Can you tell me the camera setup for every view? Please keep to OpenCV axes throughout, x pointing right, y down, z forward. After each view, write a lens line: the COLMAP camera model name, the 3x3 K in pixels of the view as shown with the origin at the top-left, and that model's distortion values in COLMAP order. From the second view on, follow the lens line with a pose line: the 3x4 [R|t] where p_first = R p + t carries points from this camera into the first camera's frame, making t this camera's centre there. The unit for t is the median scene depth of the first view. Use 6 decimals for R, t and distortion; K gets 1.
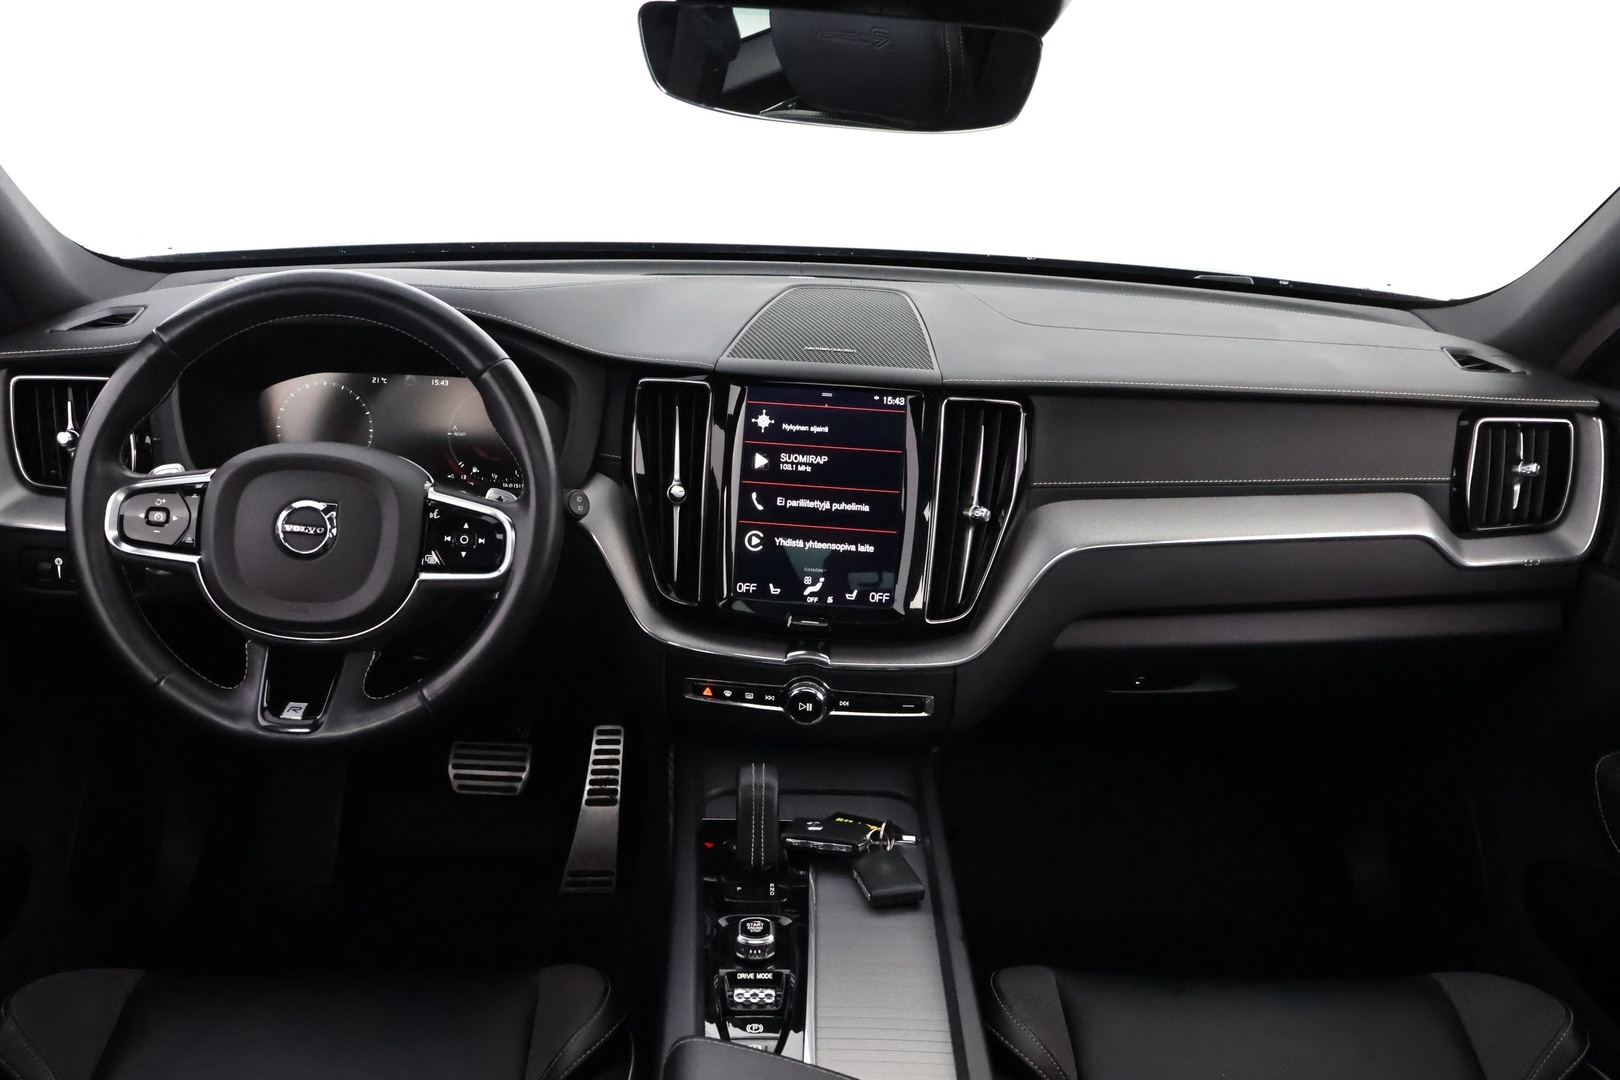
lens RADIAL K [[1326.5, 0, 810.0], [0, 1326.5, 540.0], [0, 0, 1]] dist [-0.002661, -0.011891]
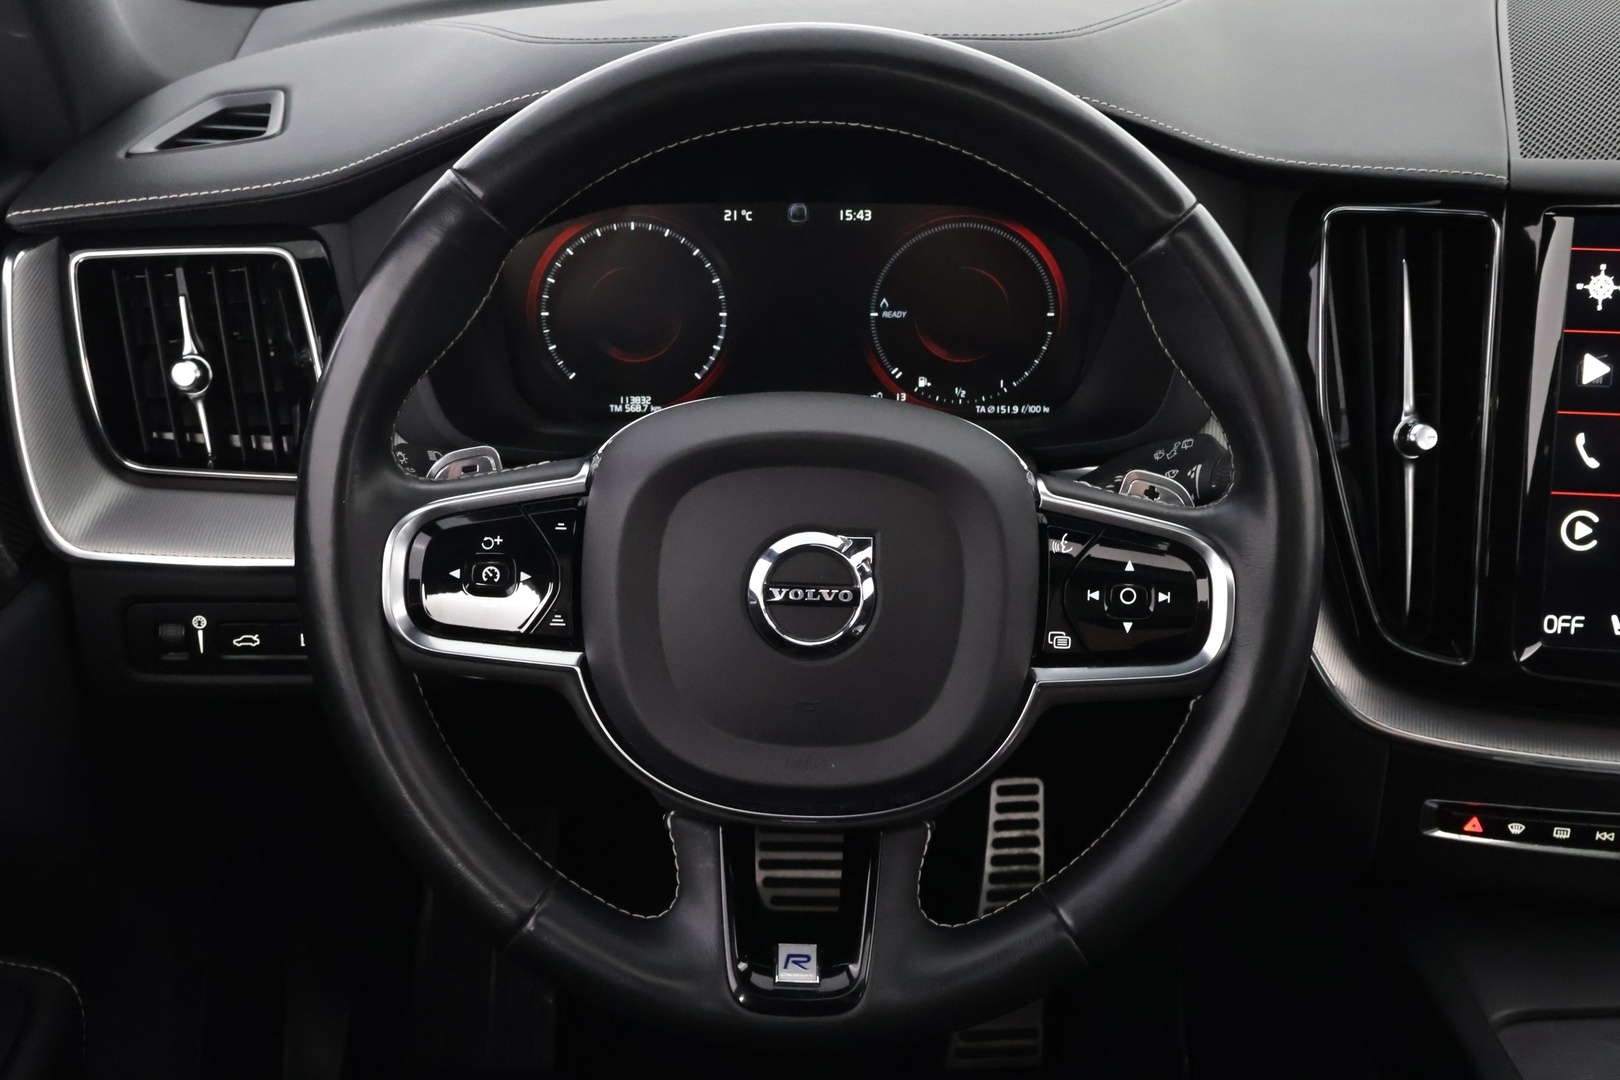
lens RADIAL K [[1951.6, 0, 810.0], [0, 1951.6, 540.0], [0, 0, 1]] dist [-0.001822, -0.003945]
pose [[0.998932, -0.035651, -0.029377, -0.309036], [0.038972, 0.991821, 0.121545, -0.096026], [0.024803, -0.122560, 0.992151, 0.267546]]
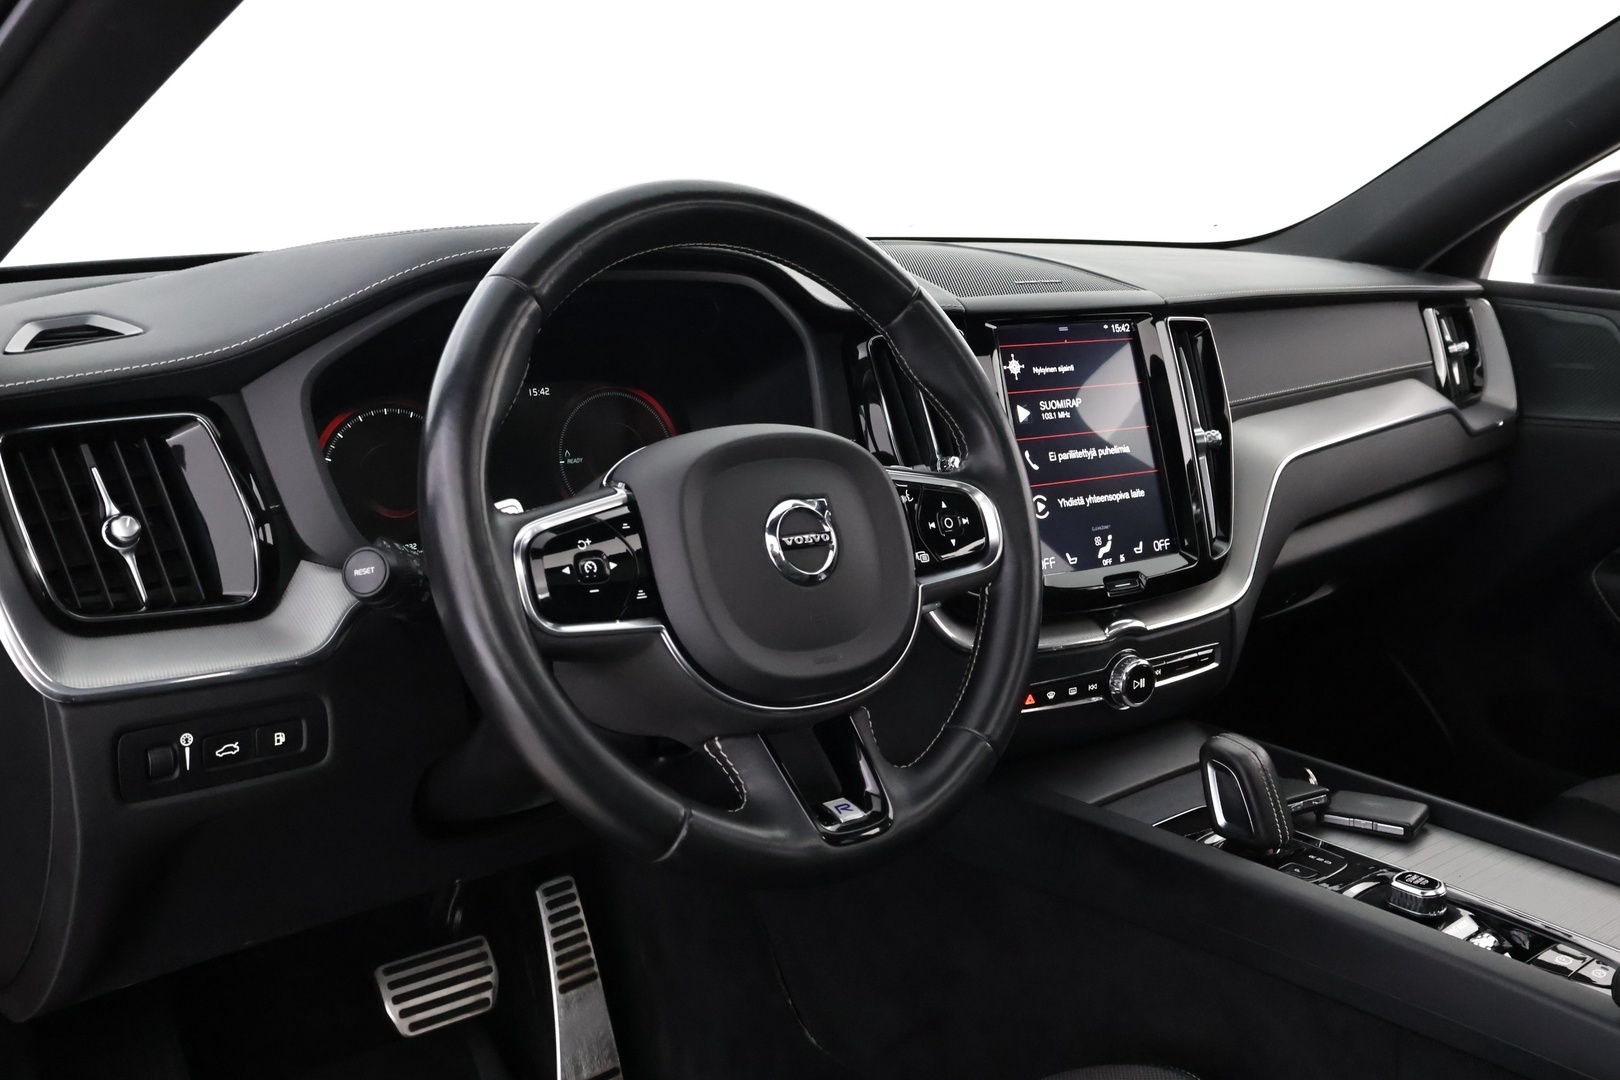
lens RADIAL K [[1452.1, 0, 810.0], [0, 1452.1, 540.0], [0, 0, 1]] dist [0.000545, 0.003063]
pose [[0.791978, -0.173452, 0.585393, -0.696258], [0.227561, 0.973571, -0.019398, 0.005533], [-0.566556, 0.148576, 0.810518, 0.343692]]
